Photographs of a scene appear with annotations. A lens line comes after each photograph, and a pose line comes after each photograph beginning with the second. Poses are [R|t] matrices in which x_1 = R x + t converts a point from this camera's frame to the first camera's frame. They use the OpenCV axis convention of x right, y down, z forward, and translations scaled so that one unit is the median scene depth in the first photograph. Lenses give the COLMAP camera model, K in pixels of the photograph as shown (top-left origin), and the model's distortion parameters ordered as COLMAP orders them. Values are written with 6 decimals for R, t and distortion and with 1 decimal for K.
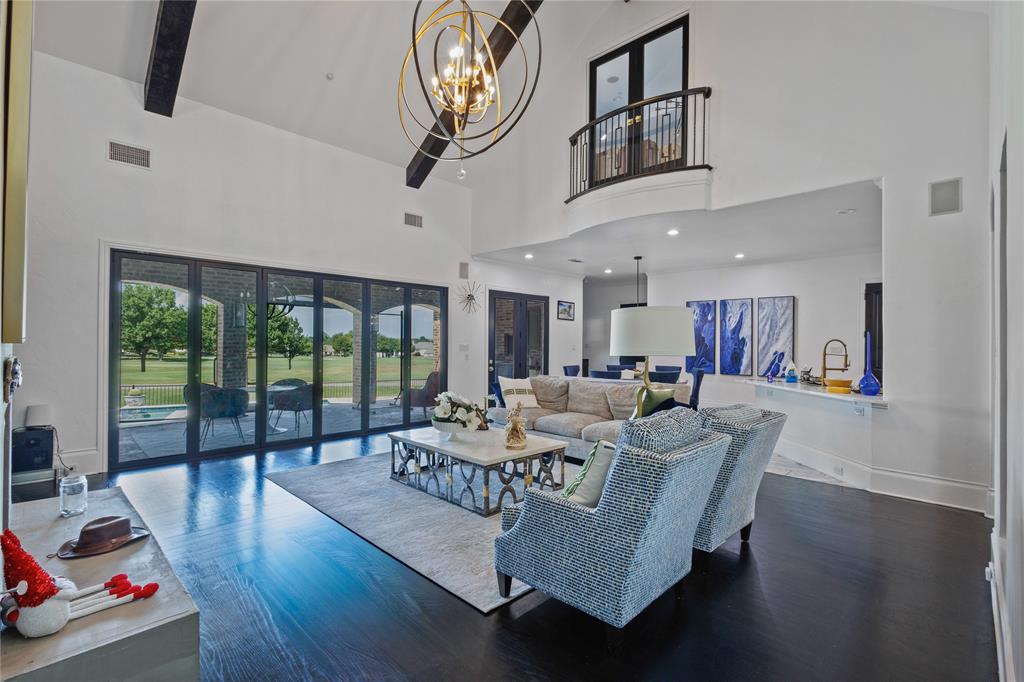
lens RADIAL K [[472.3, 0, 508.2], [0, 472.3, 346.3], [0, 0, 1]] dist [-0.000560, -0.000123]
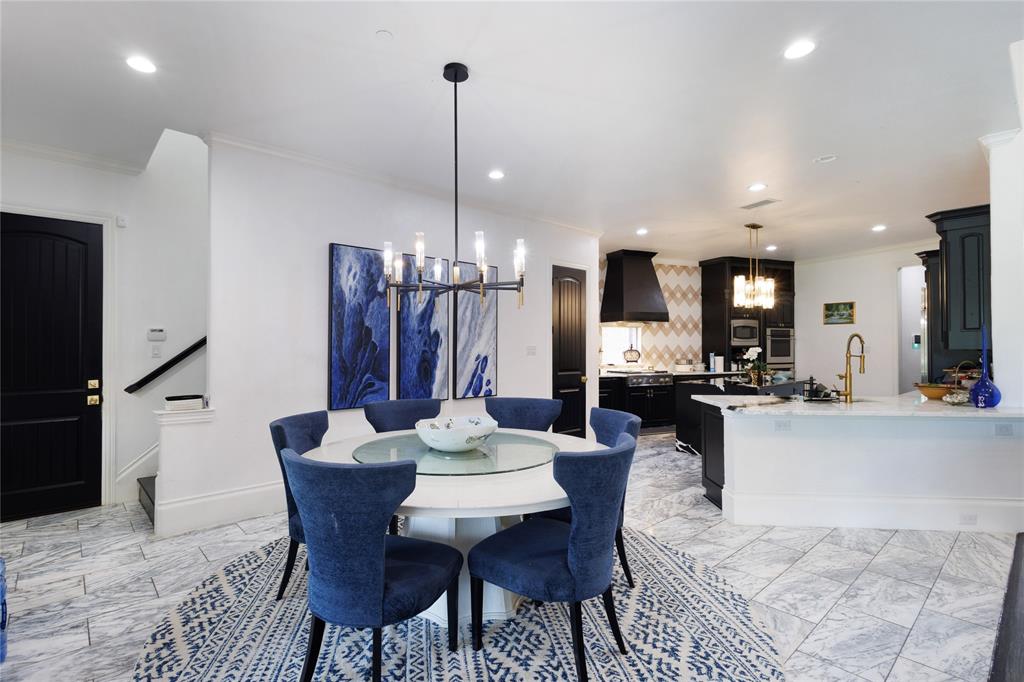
lens RADIAL K [[495.4, 0, 498.6], [0, 495.4, 340.7], [0, 0, 1]] dist [0.000256, 0.000106]
pose [[0.063107, 0.003264, 0.998001, -0.061653], [0.008274, 0.999959, -0.003794, -0.004490], [-0.997972, 0.008497, 0.063078, 0.942257]]
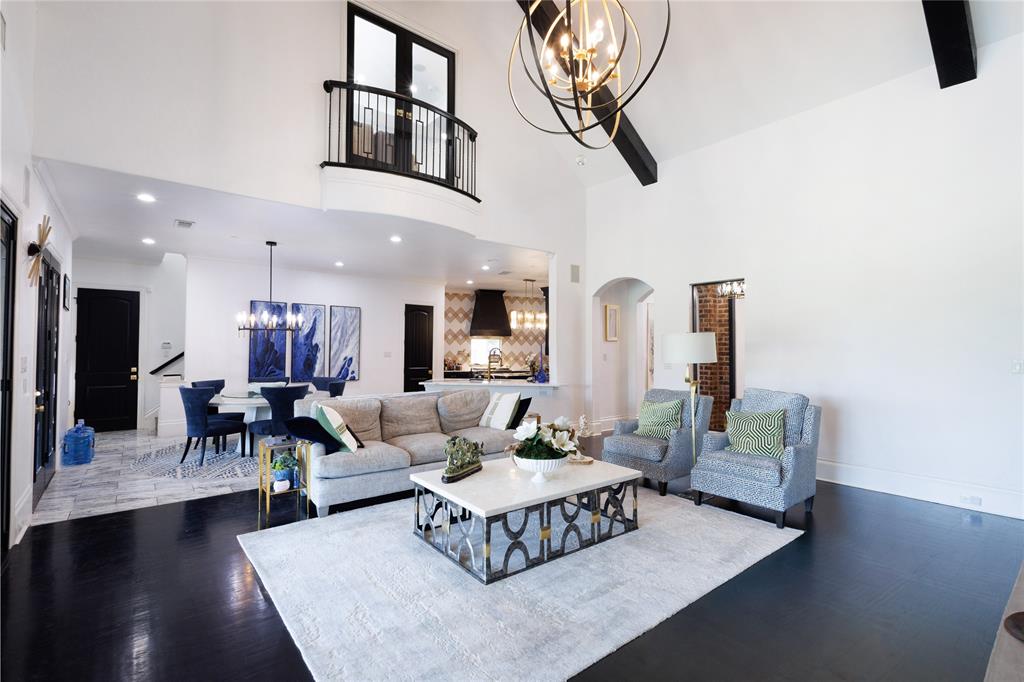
lens RADIAL K [[471.1, 0, 512.0], [0, 471.1, 341.0], [0, 0, 1]] dist [0.016098, -0.000079]
pose [[0.114588, 0.010184, 0.993361, -0.469331], [0.002095, 0.999943, -0.010493, -0.013269], [-0.993411, 0.003284, 0.114560, 0.501253]]
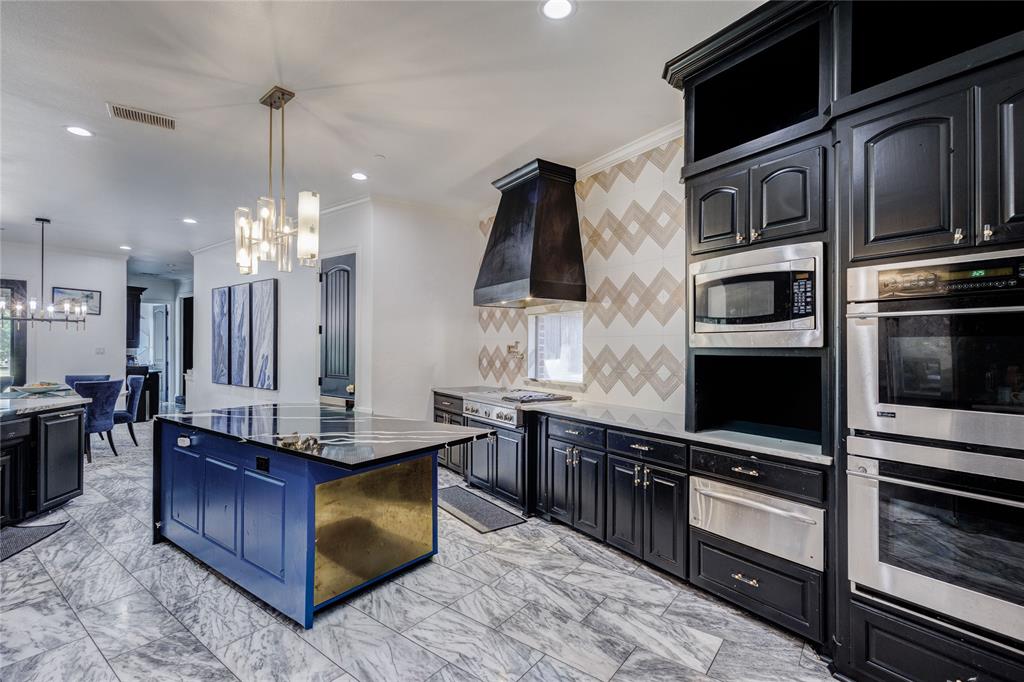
lens RADIAL K [[472.3, 0, 508.2], [0, 472.3, 346.3], [0, 0, 1]] dist [-0.000560, -0.000123]
pose [[0.989577, -0.002785, 0.143980, 0.845411], [0.004573, 0.999916, -0.012090, 0.009175], [-0.143934, 0.012623, 0.989507, 0.217286]]
